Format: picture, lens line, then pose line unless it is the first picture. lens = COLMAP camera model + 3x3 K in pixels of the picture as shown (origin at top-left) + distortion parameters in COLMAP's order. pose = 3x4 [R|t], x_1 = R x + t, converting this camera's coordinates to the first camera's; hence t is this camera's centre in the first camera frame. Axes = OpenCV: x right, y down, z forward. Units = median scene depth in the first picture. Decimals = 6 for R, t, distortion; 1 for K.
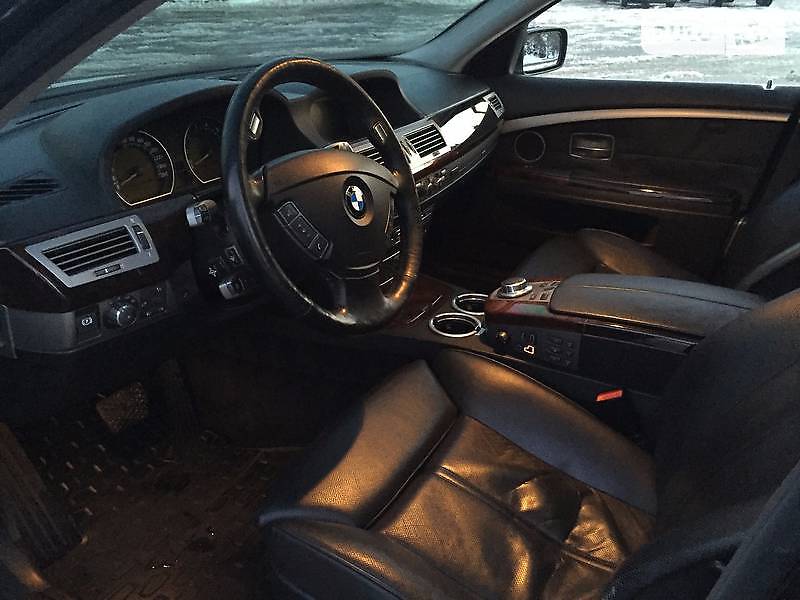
lens RADIAL K [[673.5, 0, 400.0], [0, 673.5, 300.0], [0, 0, 1]] dist [0.089129, -0.121948]
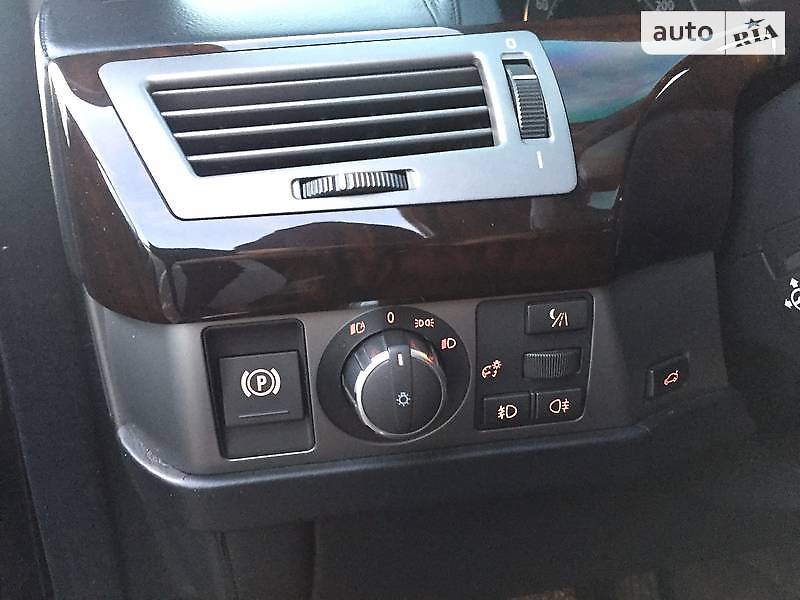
lens RADIAL K [[680.7, 0, 400.0], [0, 680.7, 300.0], [0, 0, 1]] dist [0.069631, -0.092787]
pose [[0.744492, 0.081463, -0.662642, -0.243192], [-0.217497, 0.967977, -0.125362, 0.021072], [0.631210, 0.237454, 0.738369, 0.806584]]
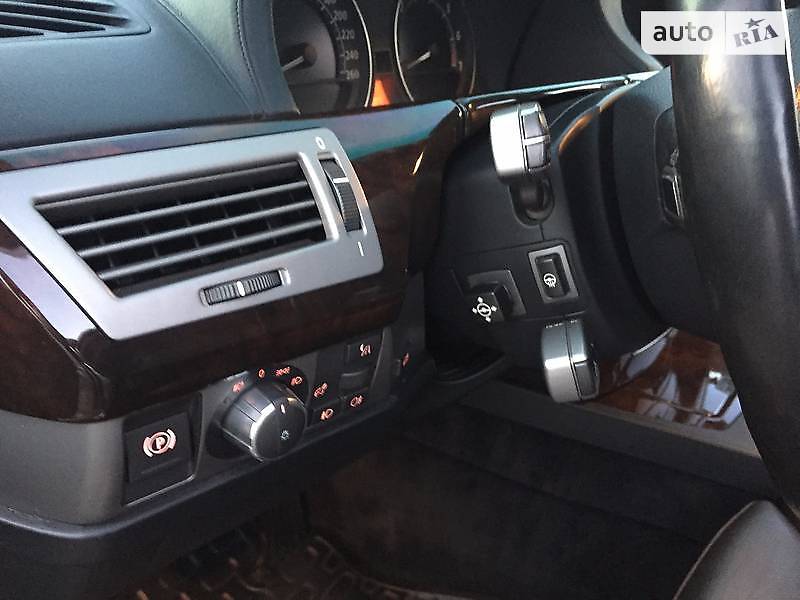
lens RADIAL K [[680.7, 0, 400.0], [0, 680.7, 300.0], [0, 0, 1]] dist [0.069631, -0.092787]
pose [[0.990882, 0.105967, -0.083210, -0.319363], [-0.107289, 0.994160, -0.011577, -0.040059], [0.081497, 0.020399, 0.996465, 0.672110]]
